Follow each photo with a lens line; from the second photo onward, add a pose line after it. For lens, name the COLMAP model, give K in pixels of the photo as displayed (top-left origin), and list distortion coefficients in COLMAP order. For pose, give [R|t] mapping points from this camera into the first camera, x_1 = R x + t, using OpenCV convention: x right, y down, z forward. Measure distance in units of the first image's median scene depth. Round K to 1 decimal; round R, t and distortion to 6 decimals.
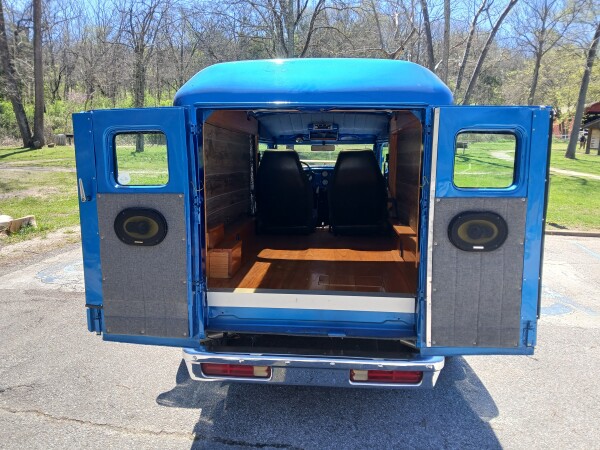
lens RADIAL K [[470.1, 0, 300.7], [0, 470.1, 221.7], [0, 0, 1]] dist [0.002585, -0.039421]
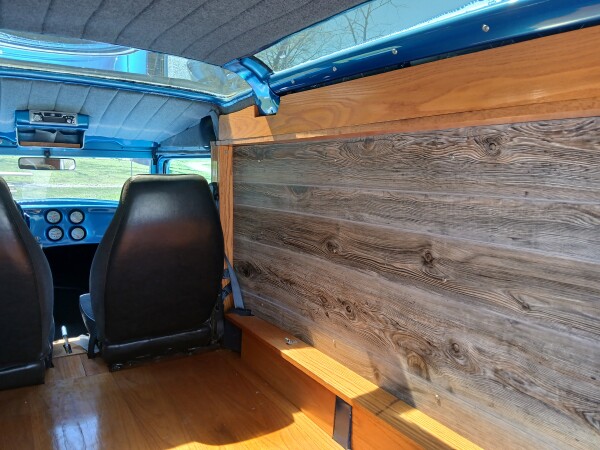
lens RADIAL K [[470.1, 0, 300.7], [0, 470.1, 221.7], [0, 0, 1]] dist [0.002585, -0.039421]
pose [[0.800192, -0.050680, 0.597599, -0.035969], [0.064091, 0.997943, -0.001187, -0.086239], [-0.596310, 0.039250, 0.801794, 0.498433]]
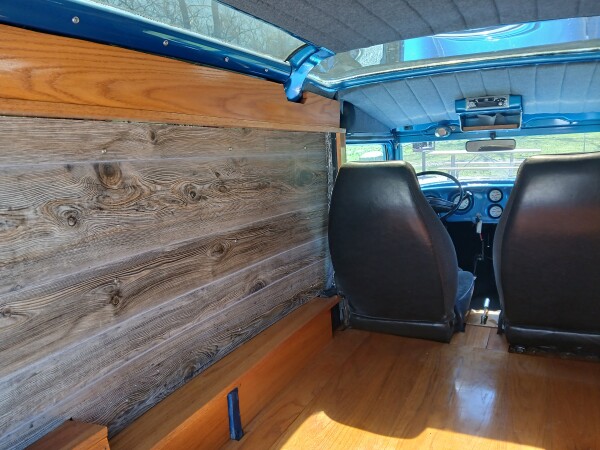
lens RADIAL K [[470.1, 0, 300.7], [0, 470.1, 221.7], [0, 0, 1]] dist [0.002585, -0.039421]
pose [[0.929738, 0.006665, -0.368162, 0.046846], [-0.000702, 0.999866, 0.016329, -0.087858], [0.368222, -0.014923, 0.929618, 0.481315]]
